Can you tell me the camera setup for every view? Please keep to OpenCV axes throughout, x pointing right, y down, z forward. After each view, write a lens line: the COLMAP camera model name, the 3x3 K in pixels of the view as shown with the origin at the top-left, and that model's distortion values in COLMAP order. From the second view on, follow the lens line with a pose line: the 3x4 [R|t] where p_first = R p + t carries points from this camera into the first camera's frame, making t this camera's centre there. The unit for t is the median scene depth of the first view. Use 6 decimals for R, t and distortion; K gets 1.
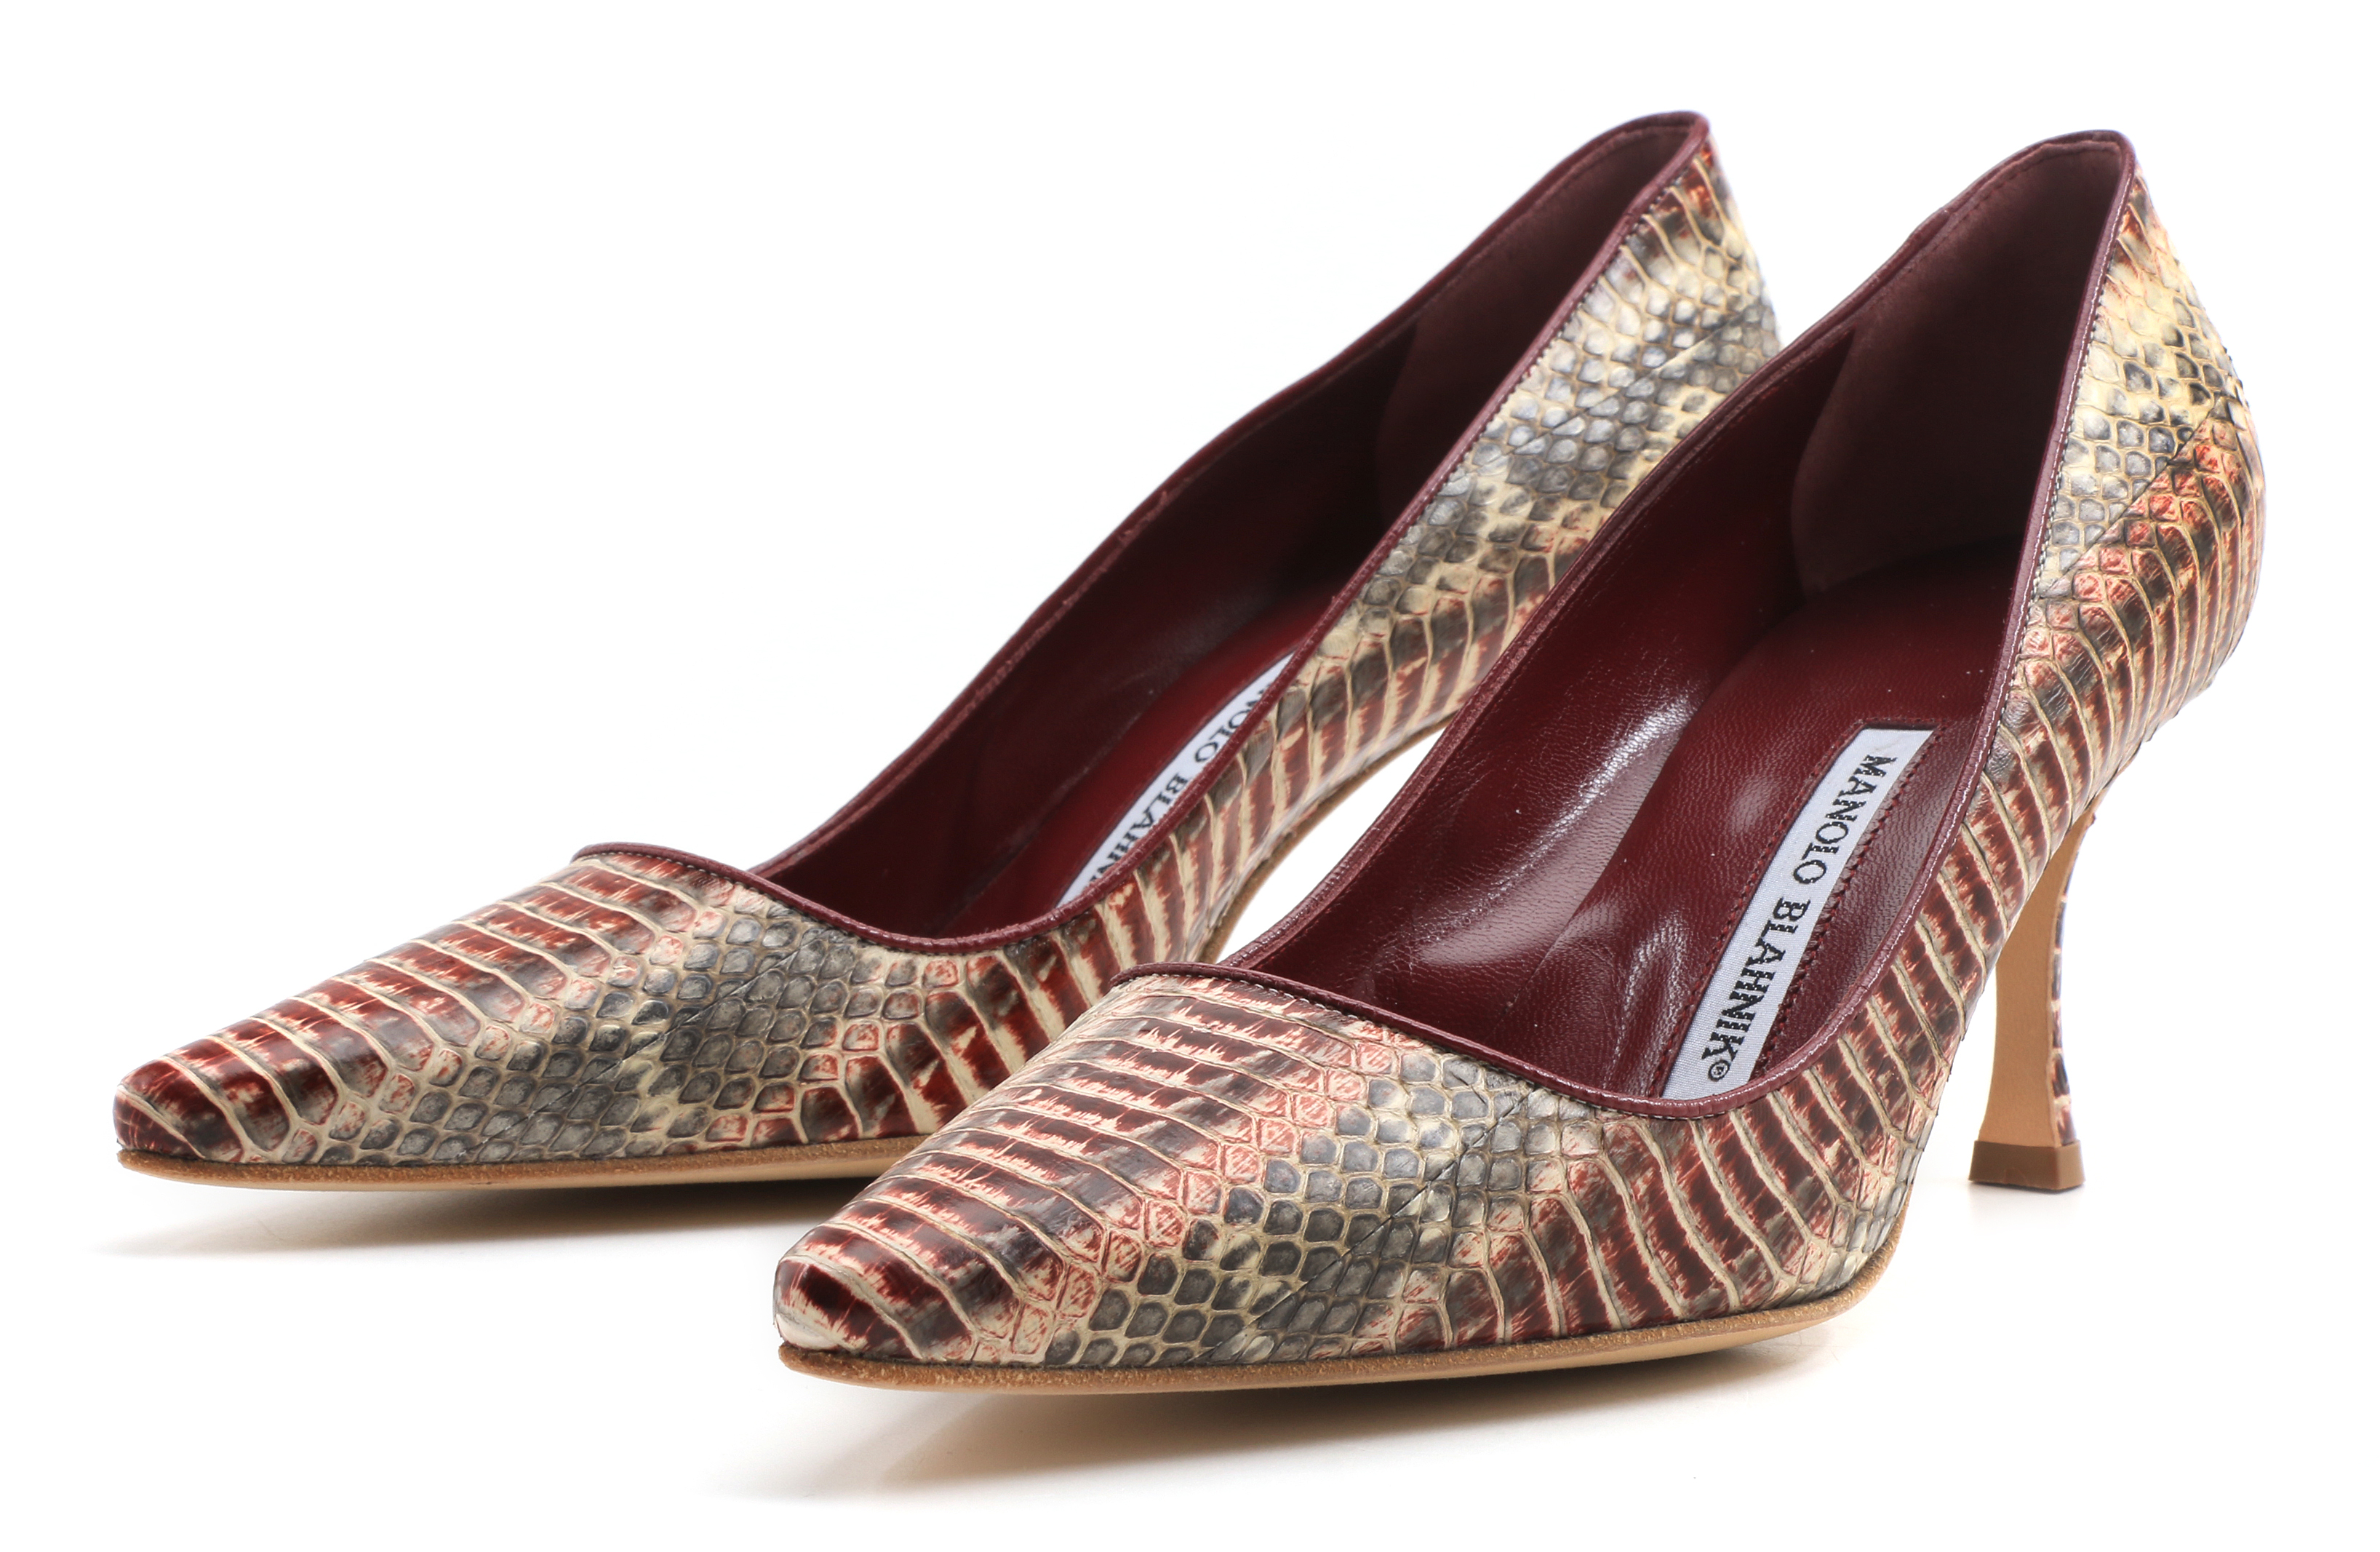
lens RADIAL K [[6275.4, 0, 1190.0], [0, 6275.4, 776.0], [0, 0, 1]] dist [0.233493, 0.610256]
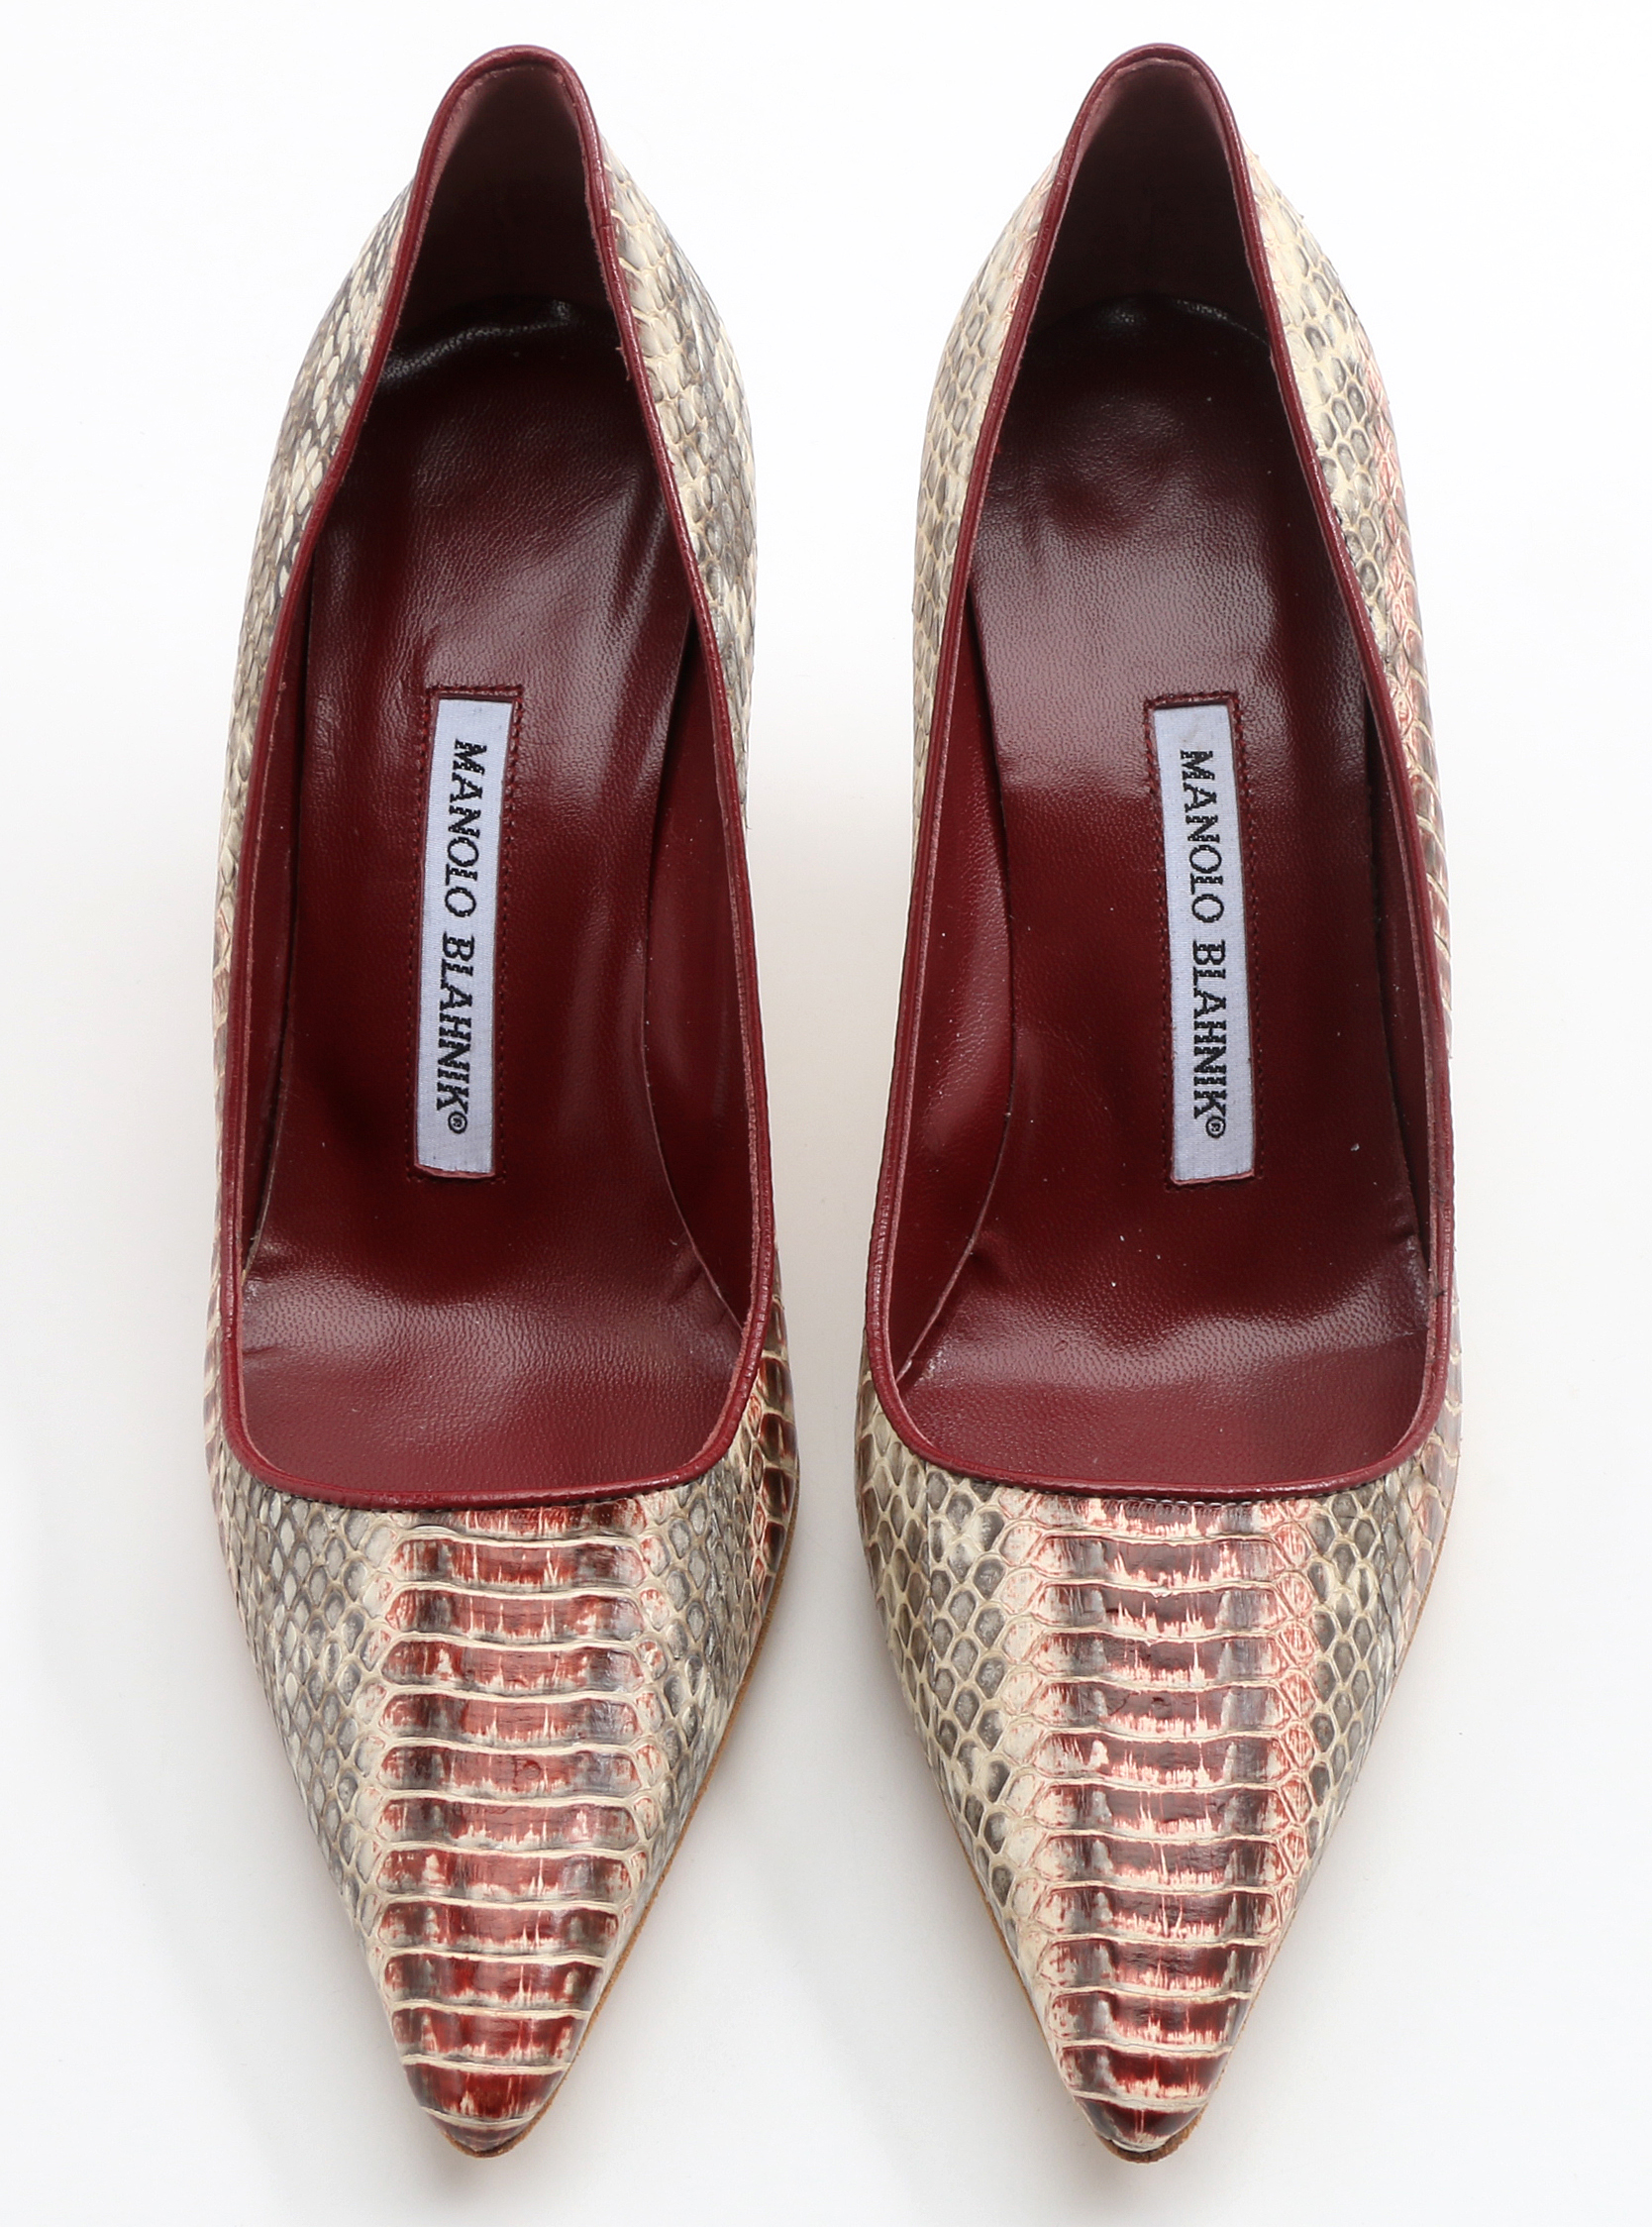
lens RADIAL K [[4214.7, 0, 826.0], [0, 4214.7, 1113.5], [0, 0, 1]] dist [-0.165247, 0.302073]
pose [[0.620587, -0.610187, 0.492487, -0.351917], [0.127932, 0.698435, 0.704147, -0.501813], [-0.773631, -0.373980, 0.511502, 0.666235]]
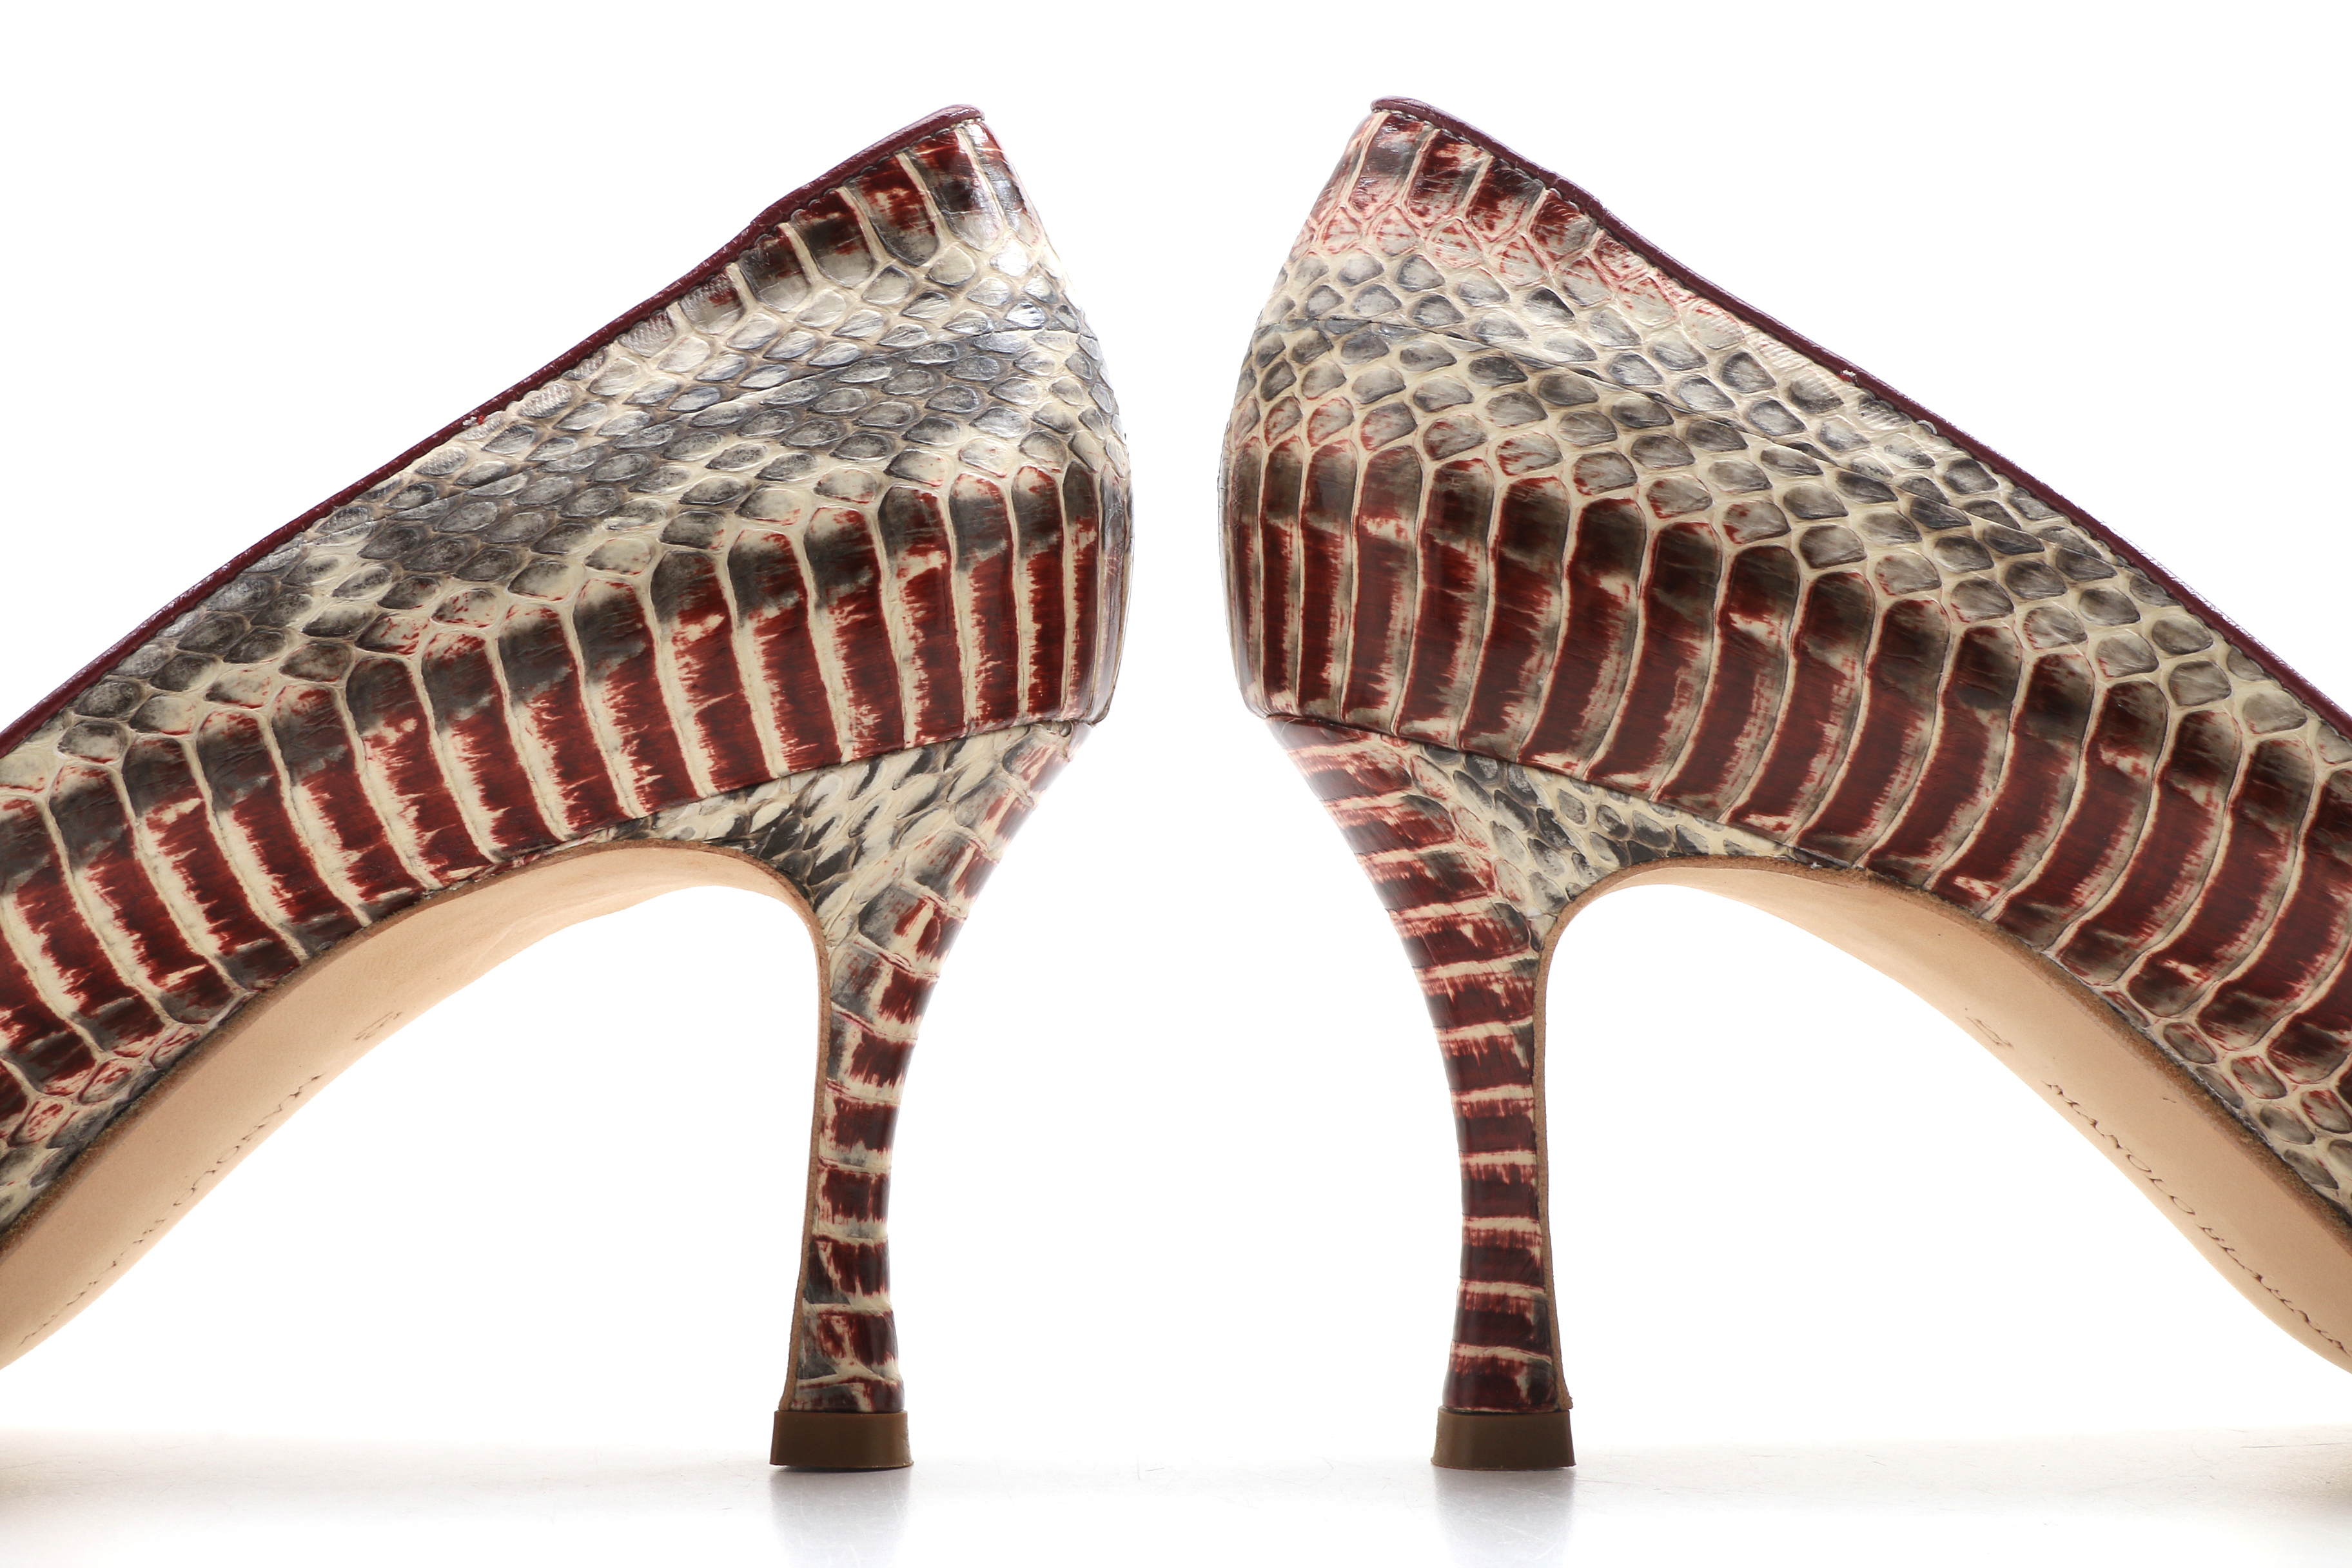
lens RADIAL K [[4083.2, 0, 1176.0], [0, 4083.2, 784.0], [0, 0, 1]] dist [0.023209, 0.149586]
pose [[0.790350, -0.050138, -0.610600, 0.432801], [-0.065865, 0.983916, -0.166047, 0.051666], [0.609105, 0.171453, 0.774336, 0.771030]]
